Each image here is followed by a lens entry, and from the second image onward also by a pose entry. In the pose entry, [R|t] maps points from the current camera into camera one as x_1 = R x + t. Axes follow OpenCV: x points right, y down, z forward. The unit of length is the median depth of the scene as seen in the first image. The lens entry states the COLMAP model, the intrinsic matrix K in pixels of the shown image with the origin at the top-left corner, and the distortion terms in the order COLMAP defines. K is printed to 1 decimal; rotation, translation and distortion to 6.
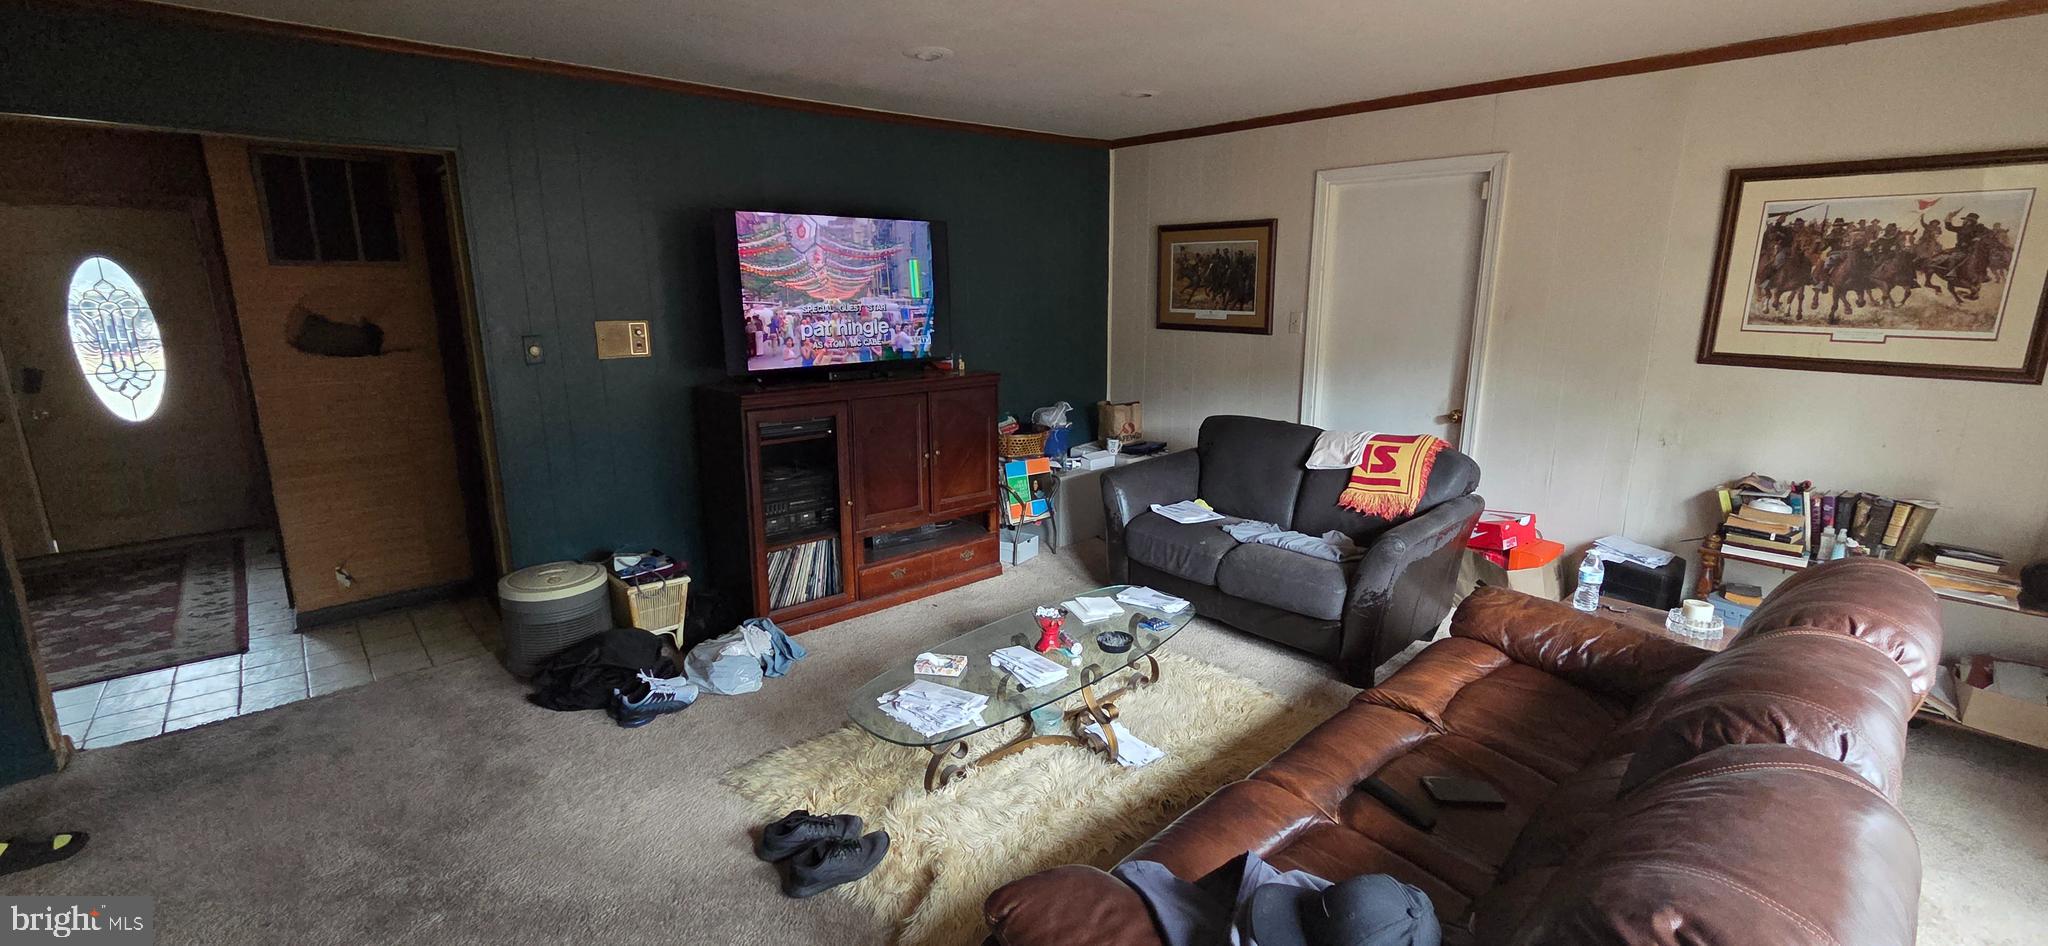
lens RADIAL K [[842.8, 0, 1024.6], [0, 842.8, 461.4], [0, 0, 1]] dist [0.001694, 0.000041]
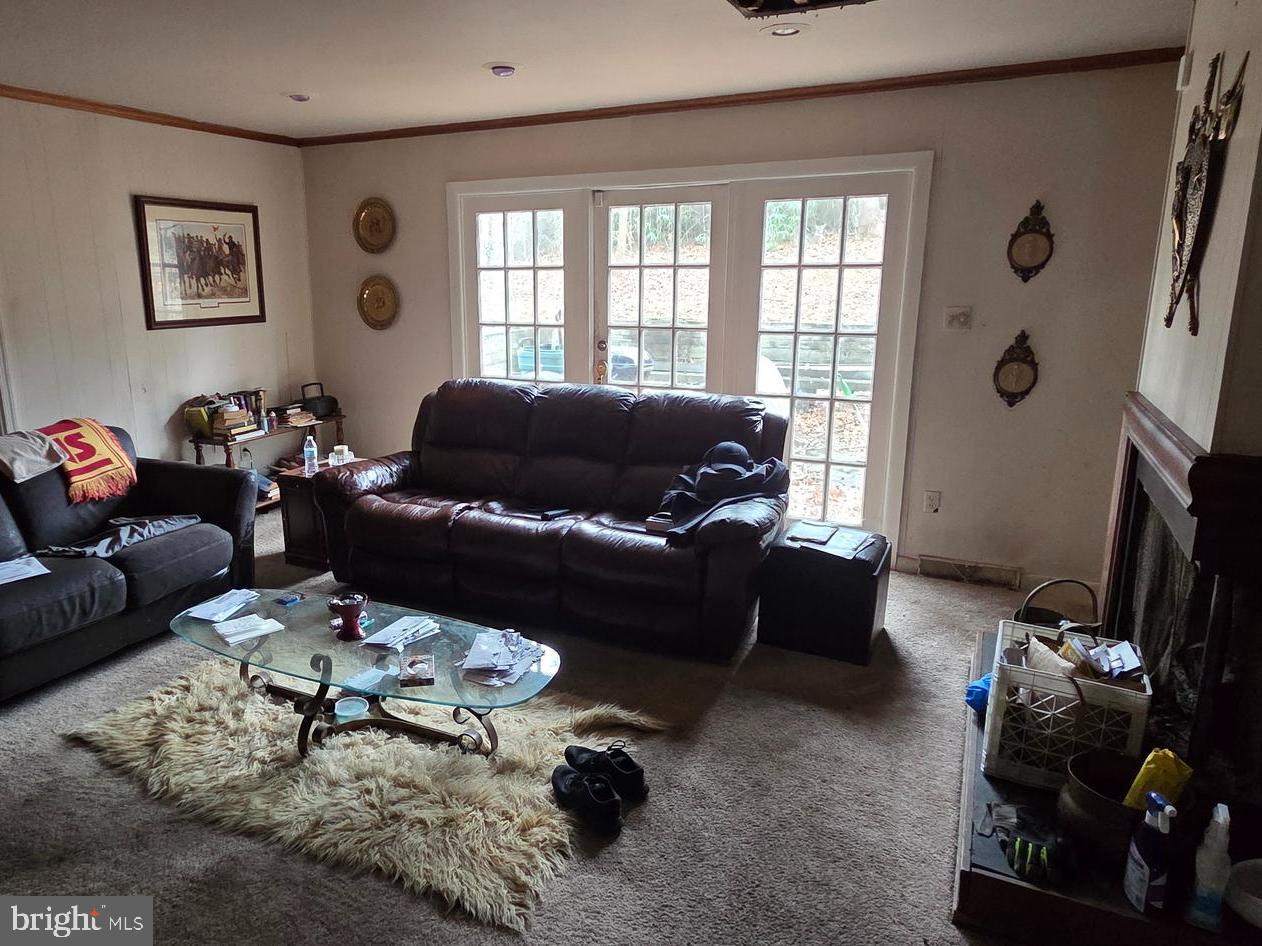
lens RADIAL K [[847.6, 0, 629.3], [0, 847.6, 471.9], [0, 0, 1]] dist [-0.003118, -0.001758]
pose [[-0.422441, -0.206506, 0.882552, -0.937264], [0.203098, 0.927375, 0.314208, -0.196812], [-0.883343, 0.311979, -0.349821, 0.943130]]
